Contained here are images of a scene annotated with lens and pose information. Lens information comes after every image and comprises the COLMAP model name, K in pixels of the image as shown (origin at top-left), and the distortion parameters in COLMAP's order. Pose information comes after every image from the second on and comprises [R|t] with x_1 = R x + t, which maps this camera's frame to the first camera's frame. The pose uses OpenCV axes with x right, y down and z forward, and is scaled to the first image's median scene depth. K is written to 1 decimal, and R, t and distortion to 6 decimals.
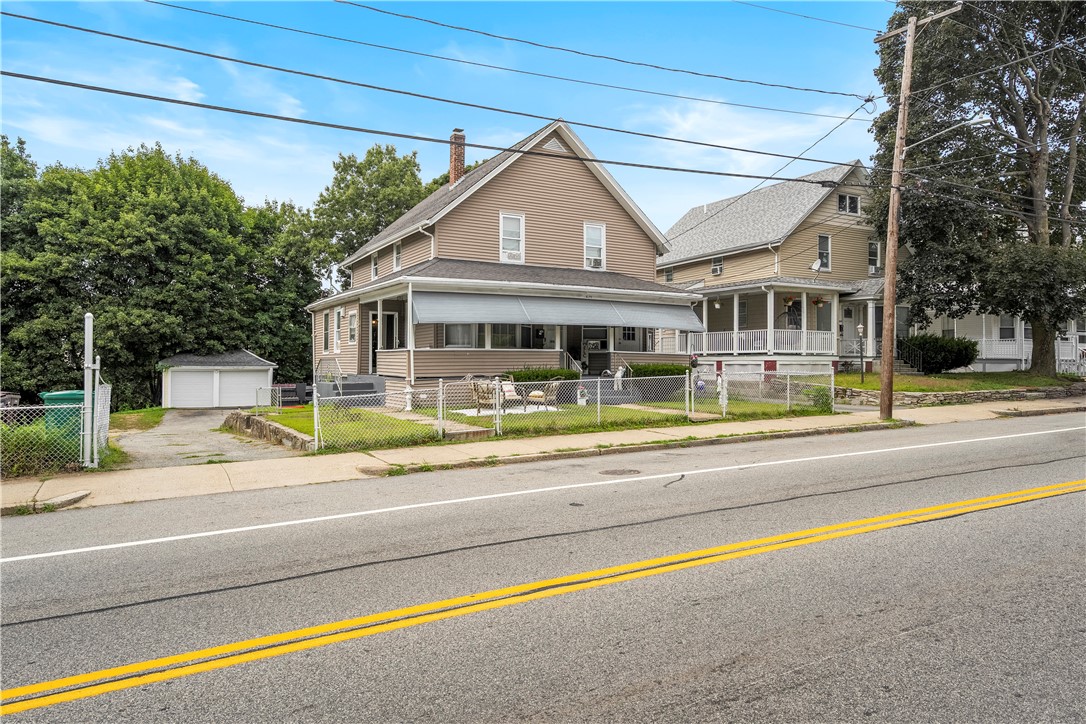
lens RADIAL K [[714.6, 0, 540.3], [0, 714.6, 365.2], [0, 0, 1]] dist [0.033417, 0.007763]
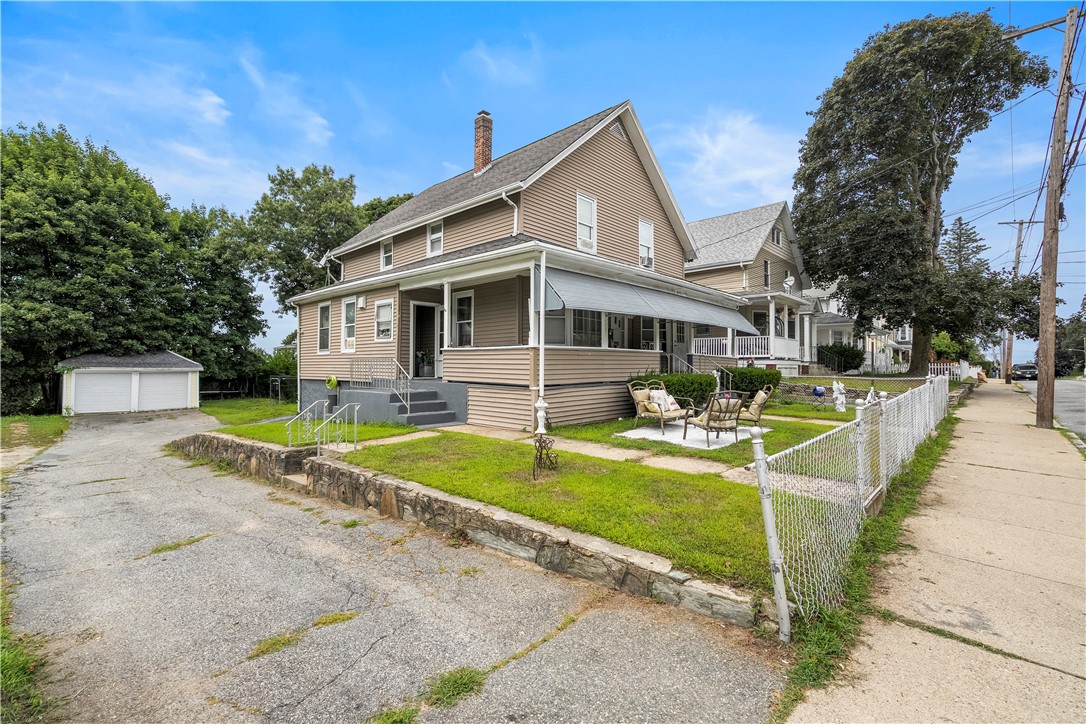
lens RADIAL K [[480.7, 0, 543.8], [0, 480.7, 359.5], [0, 0, 1]] dist [0.019524, 0.000437]
pose [[0.952611, 0.007585, 0.304097, -0.141660], [-0.002987, 0.999874, -0.015583, -0.000745], [-0.304177, 0.013936, 0.952513, 0.240425]]
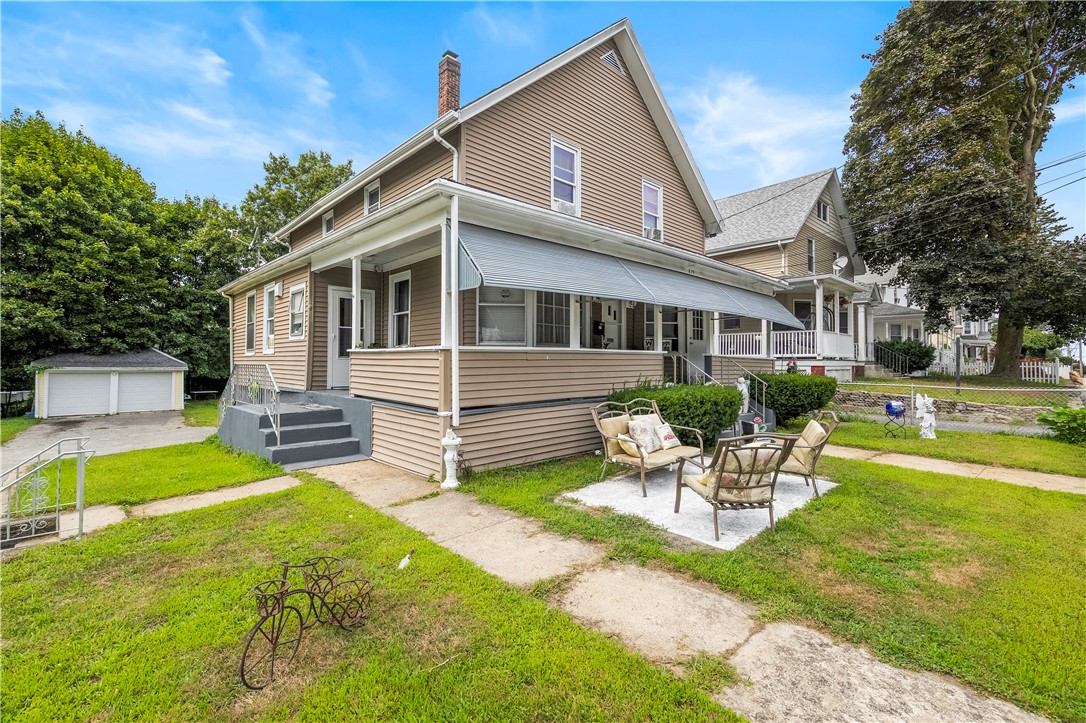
lens RADIAL K [[480.7, 0, 541.9], [0, 480.7, 357.4], [0, 0, 1]] dist [0.019524, 0.000437]
pose [[0.970693, 0.005012, 0.240270, -0.087779], [-0.002405, 0.999935, -0.011140, -0.005572], [-0.240310, 0.010235, 0.970642, 0.305307]]
